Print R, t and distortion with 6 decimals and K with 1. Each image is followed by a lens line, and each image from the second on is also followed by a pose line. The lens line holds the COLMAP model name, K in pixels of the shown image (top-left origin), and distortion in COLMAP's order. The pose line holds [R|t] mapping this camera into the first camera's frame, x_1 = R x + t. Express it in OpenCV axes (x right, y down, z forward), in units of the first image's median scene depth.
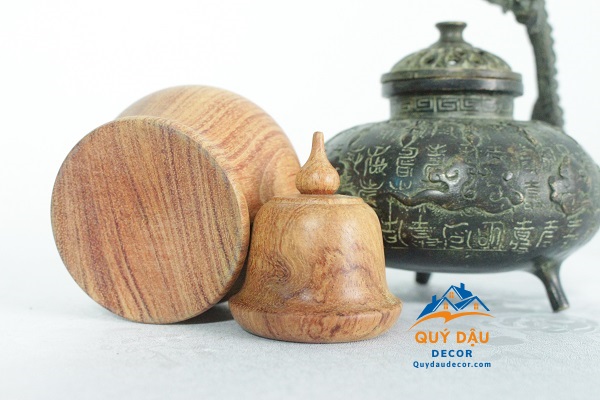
lens RADIAL K [[789.7, 0, 299.5], [0, 789.7, 196.6], [0, 0, 1]] dist [-0.098305, 0.000000]
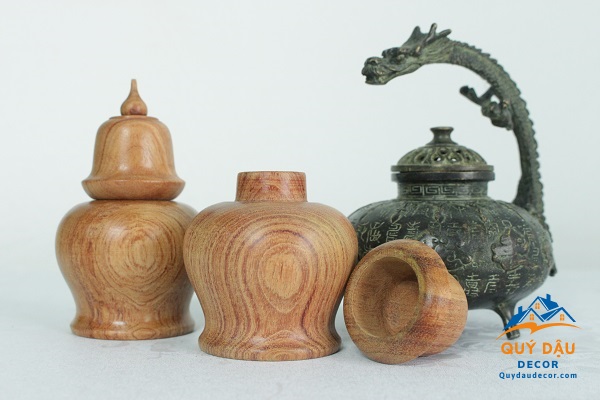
lens RADIAL K [[789.7, 0, 301.1], [0, 789.7, 201.4], [0, 0, 1]] dist [-0.098305, 0.000000]
pose [[0.986869, -0.003306, -0.161492, 0.196104], [-0.000975, 0.999650, -0.026426, -0.062679], [0.161523, 0.026237, 0.986520, -0.465175]]
